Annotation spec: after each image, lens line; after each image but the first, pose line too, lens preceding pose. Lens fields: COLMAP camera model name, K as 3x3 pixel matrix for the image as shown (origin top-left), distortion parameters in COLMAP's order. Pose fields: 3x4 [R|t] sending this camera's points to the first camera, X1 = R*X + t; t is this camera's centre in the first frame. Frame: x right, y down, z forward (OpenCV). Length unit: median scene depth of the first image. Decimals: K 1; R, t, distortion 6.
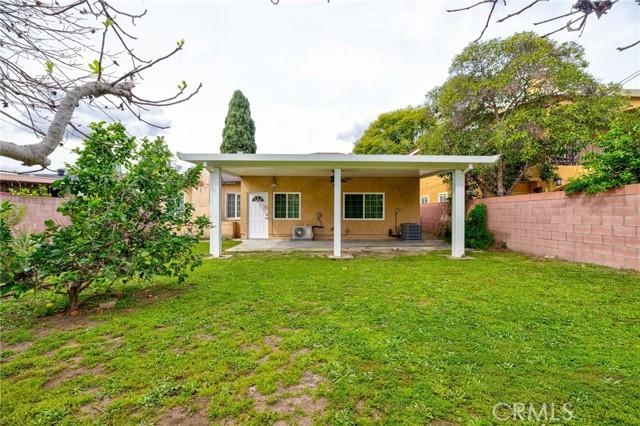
lens RADIAL K [[262.4, 0, 323.7], [0, 262.4, 212.2], [0, 0, 1]] dist [-0.001213, 0.000143]
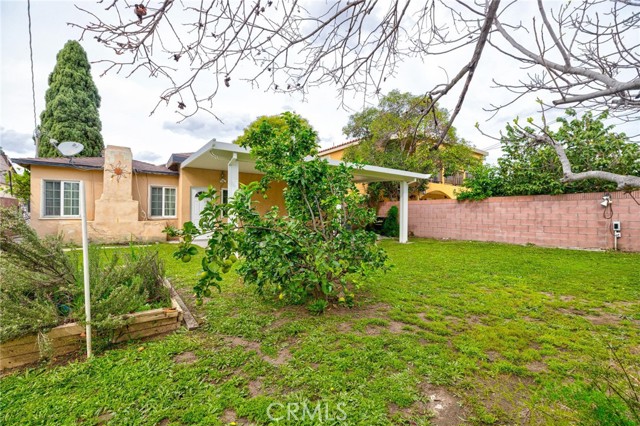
lens RADIAL K [[262.4, 0, 323.7], [0, 262.4, 212.2], [0, 0, 1]] dist [-0.001213, 0.000143]
pose [[0.844105, 0.001527, 0.536175, -0.384923], [-0.007441, 0.999933, 0.008867, -0.001318], [-0.536126, -0.011474, 0.844060, 0.014263]]
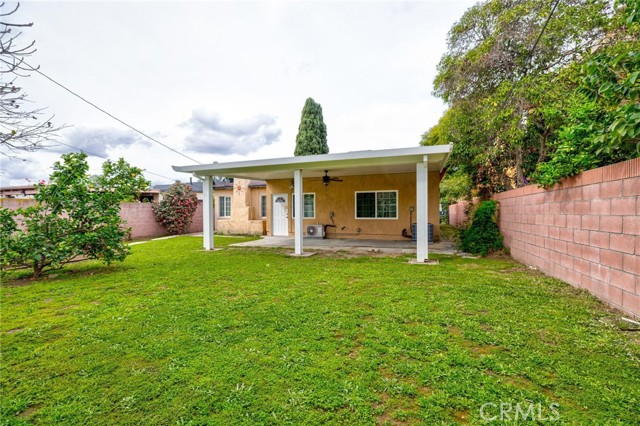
lens RADIAL K [[262.4, 0, 323.7], [0, 262.4, 212.2], [0, 0, 1]] dist [-0.001213, 0.000143]
pose [[0.935459, -0.006653, -0.353371, 0.310951], [0.008493, 0.999957, 0.003658, -0.001117], [0.353332, -0.006423, 0.935476, 0.035163]]
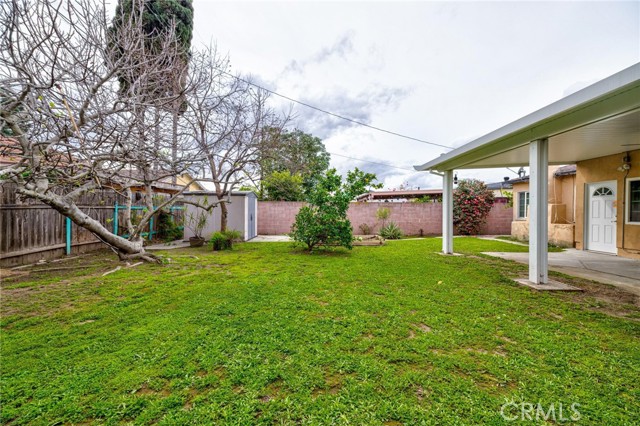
lens RADIAL K [[262.4, 0, 323.7], [0, 262.4, 212.2], [0, 0, 1]] dist [-0.001213, 0.000143]
pose [[0.005505, -0.000805, -0.999985, 0.405460], [0.000508, 1.000000, -0.000802, 0.001102], [0.999985, -0.000503, 0.005505, 0.299531]]
